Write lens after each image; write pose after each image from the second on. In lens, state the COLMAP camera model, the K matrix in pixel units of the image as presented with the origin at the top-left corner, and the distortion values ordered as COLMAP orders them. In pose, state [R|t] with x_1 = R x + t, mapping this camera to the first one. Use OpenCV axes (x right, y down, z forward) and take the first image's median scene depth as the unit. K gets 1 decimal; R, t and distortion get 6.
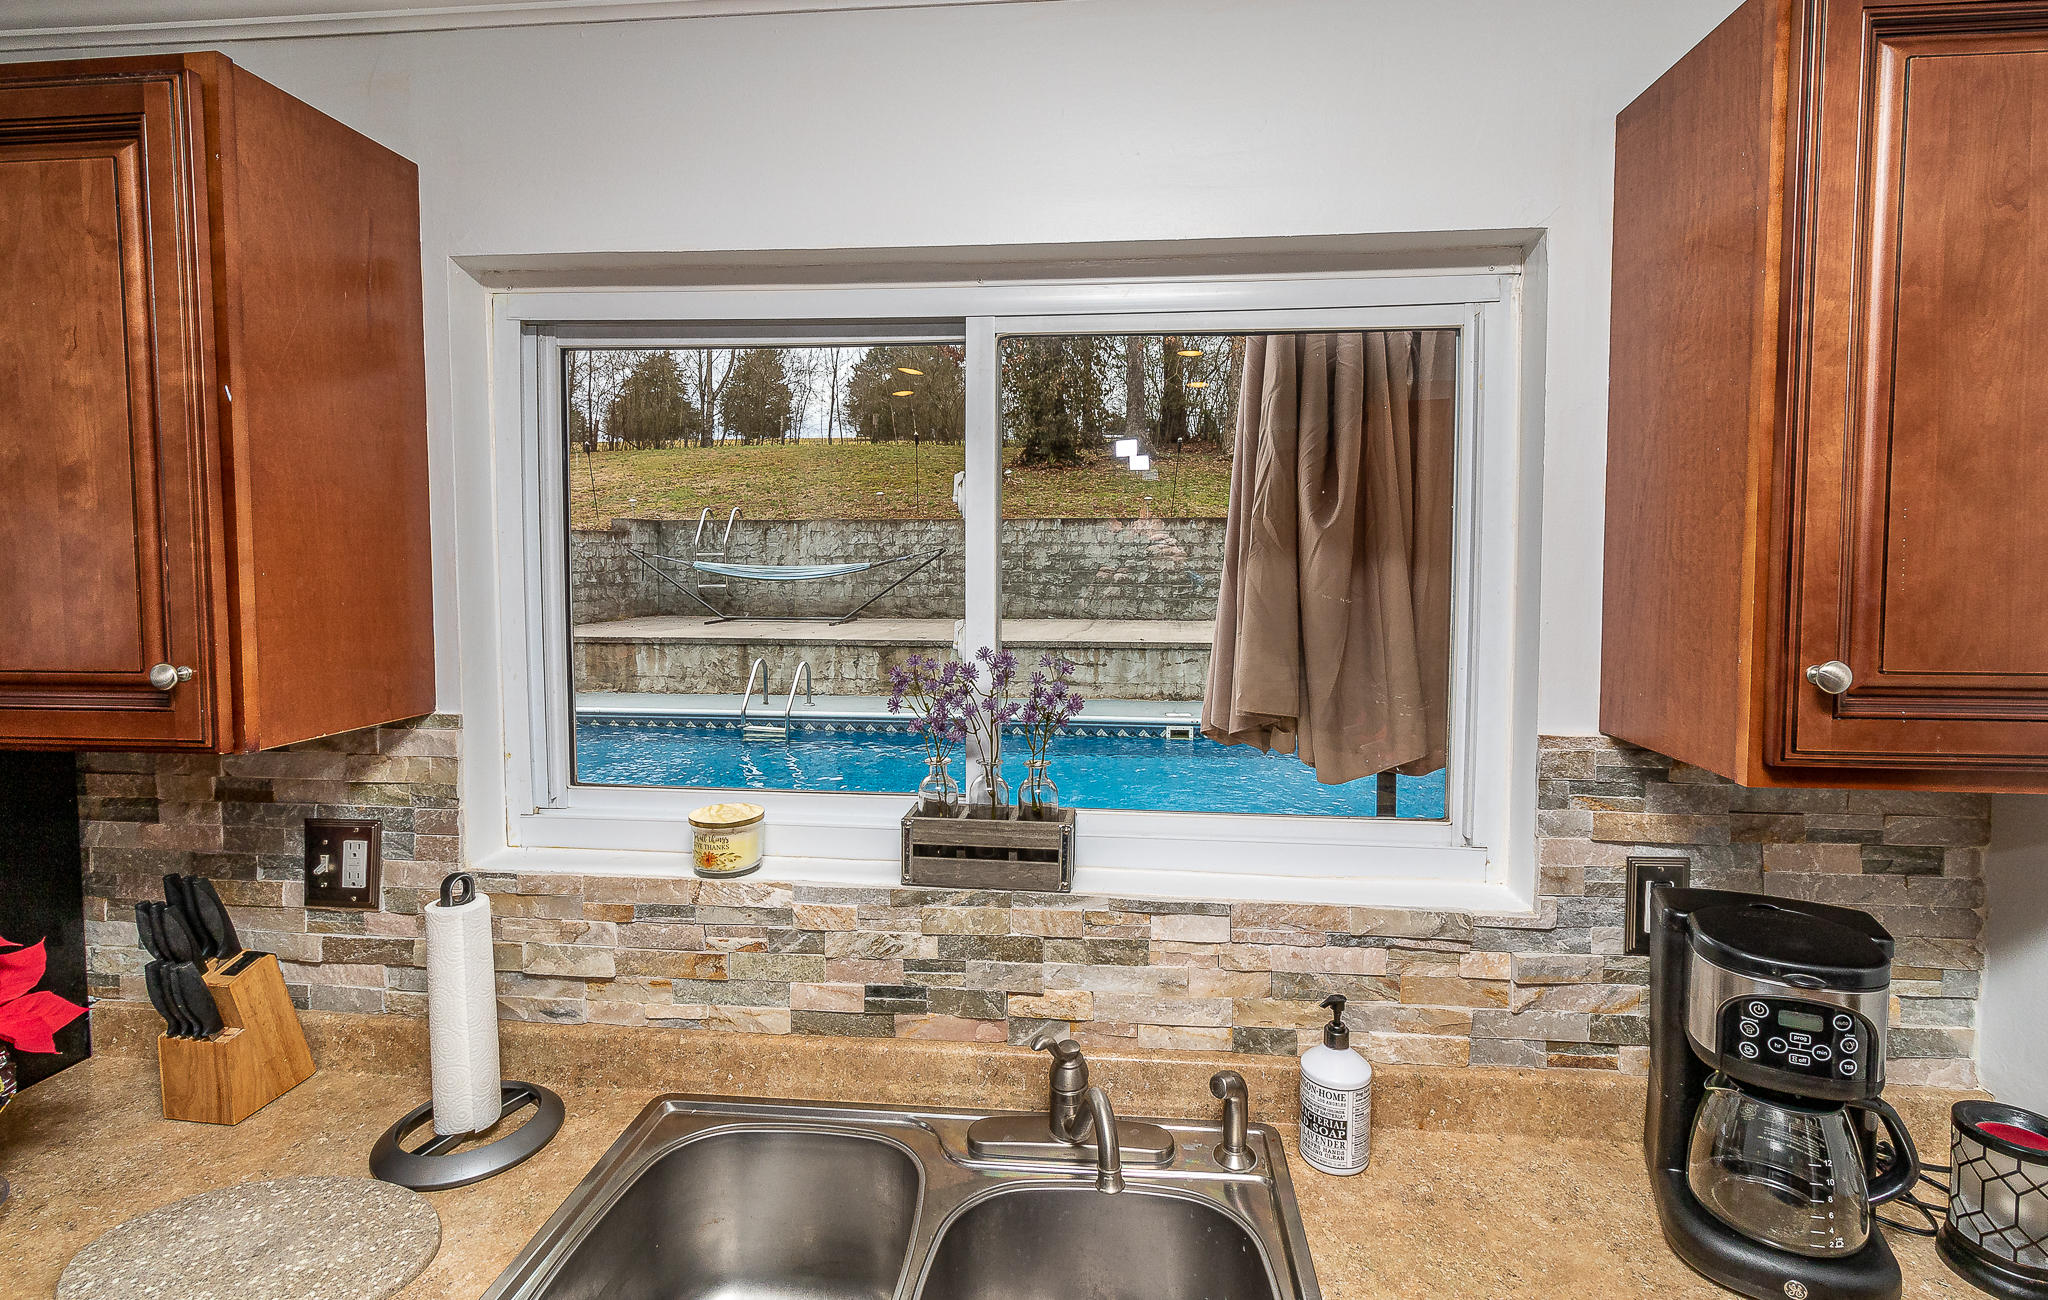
lens RADIAL K [[915.2, 0, 1022.2], [0, 915.2, 632.2], [0, 0, 1]] dist [-0.001101, -0.000050]
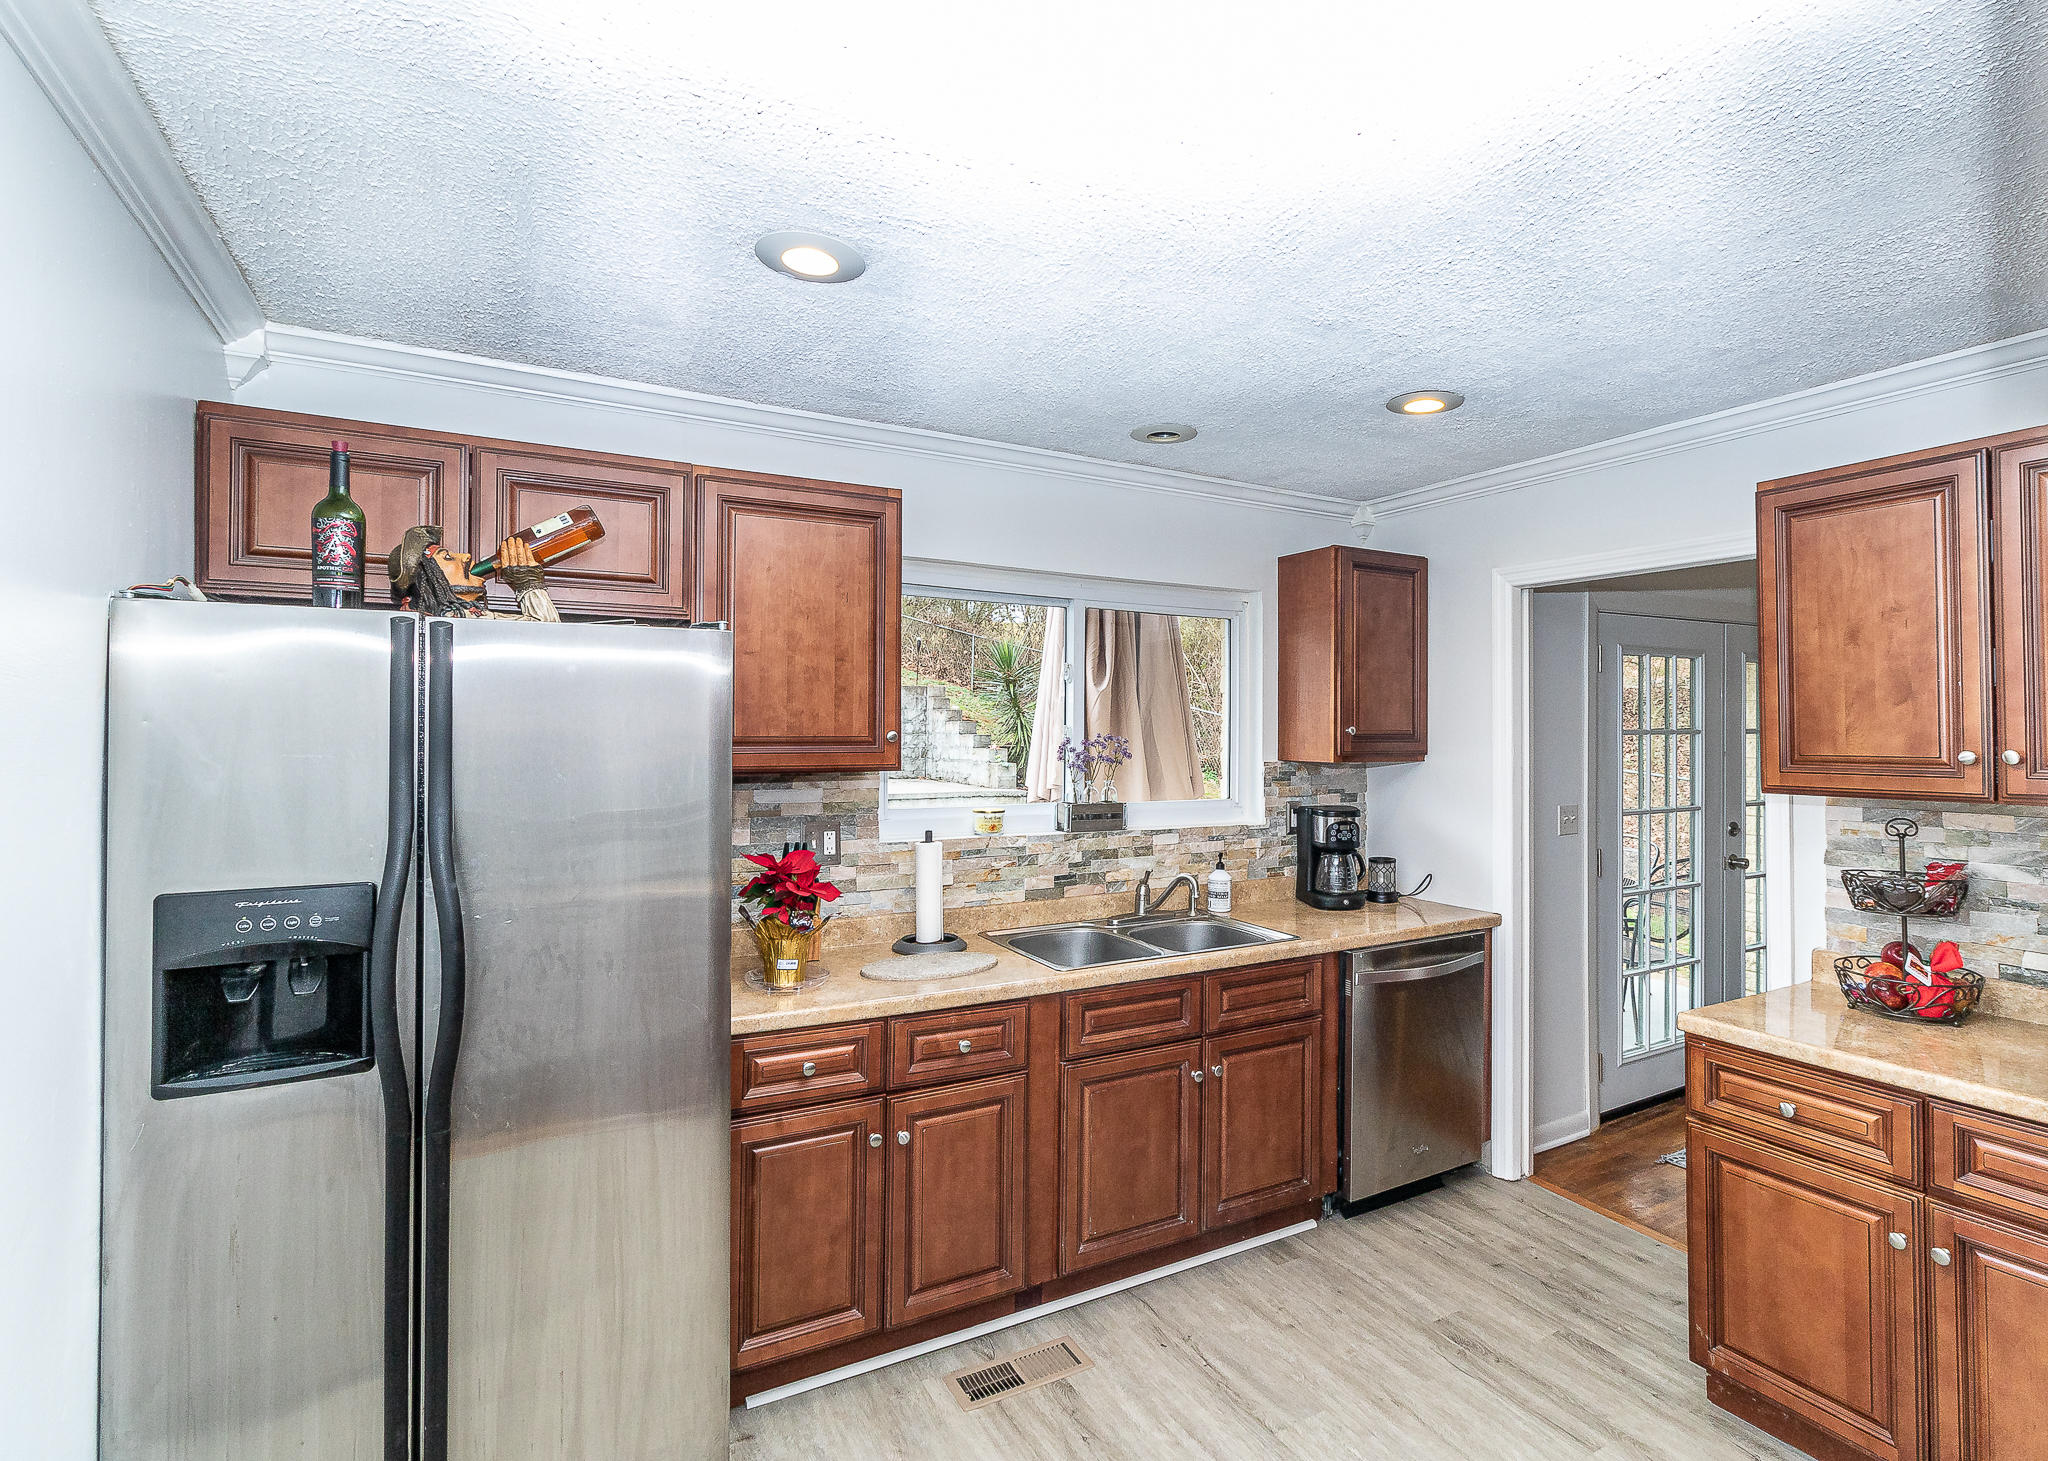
lens RADIAL K [[989.7, 0, 1027.8], [0, 989.7, 730.6], [0, 0, 1]] dist [0.000002, -0.000001]
pose [[0.841936, -0.000799, 0.539576, -1.645344], [0.028527, 0.998666, -0.043033, 0.118491], [-0.538822, 0.051624, 0.840836, -1.168979]]
